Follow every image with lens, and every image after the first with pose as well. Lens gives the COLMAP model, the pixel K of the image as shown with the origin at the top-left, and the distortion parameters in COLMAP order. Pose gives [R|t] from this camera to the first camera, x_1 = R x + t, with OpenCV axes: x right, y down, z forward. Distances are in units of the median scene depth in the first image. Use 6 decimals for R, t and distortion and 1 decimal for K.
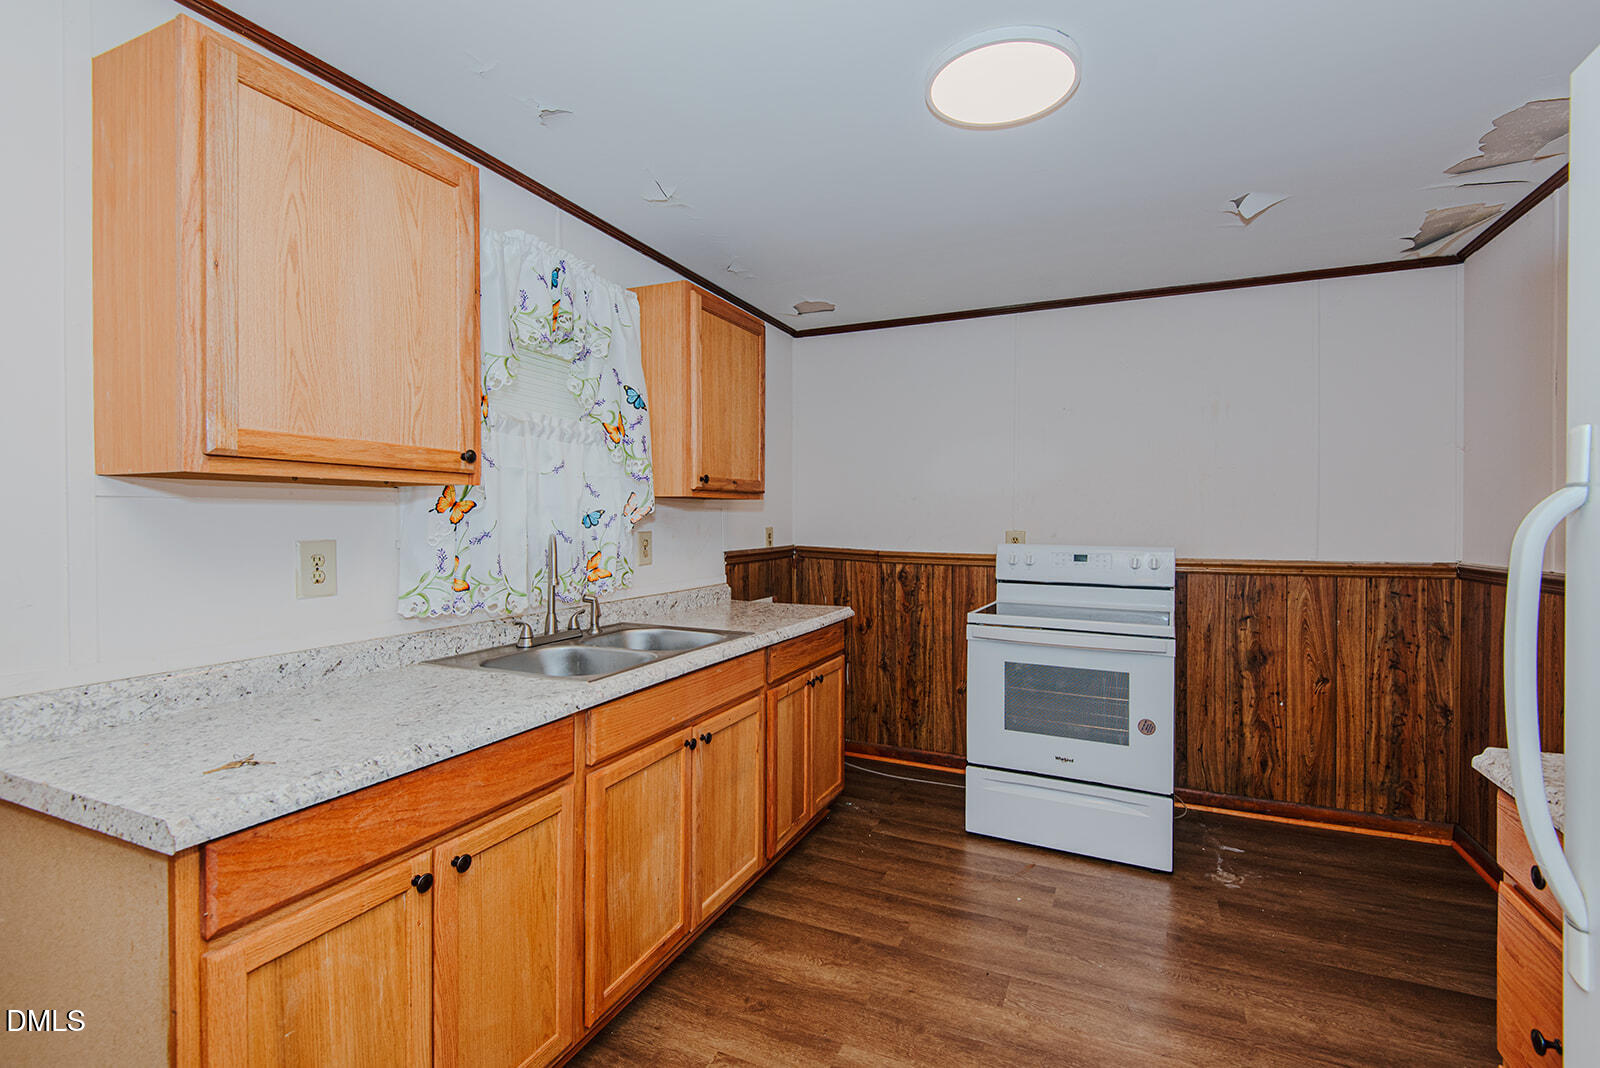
lens RADIAL K [[733.7, 0, 801.2], [0, 733.7, 529.1], [0, 0, 1]] dist [0.032509, -0.019880]
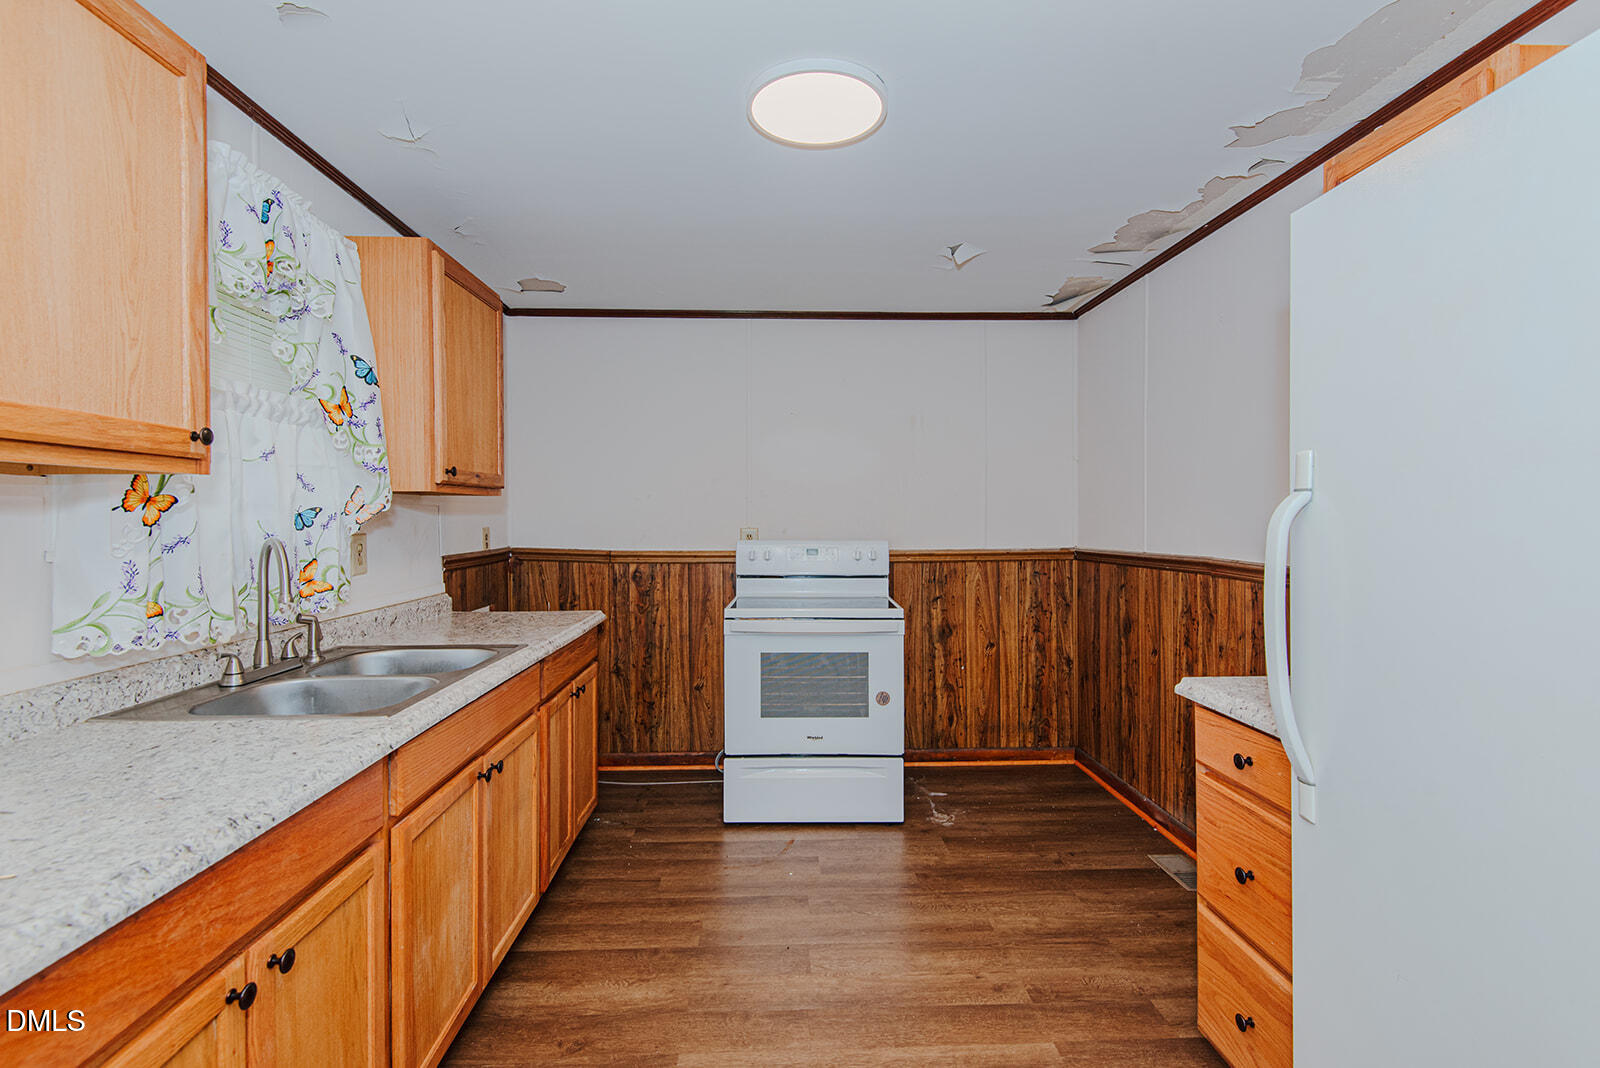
lens RADIAL K [[752.2, 0, 800.3], [0, 752.2, 529.6], [0, 0, 1]] dist [0.033580, -0.022060]
pose [[0.895264, -0.013723, 0.445324, -0.169566], [0.012546, 0.999906, 0.005591, 0.000059], [-0.445359, 0.000582, 0.895352, 0.022405]]
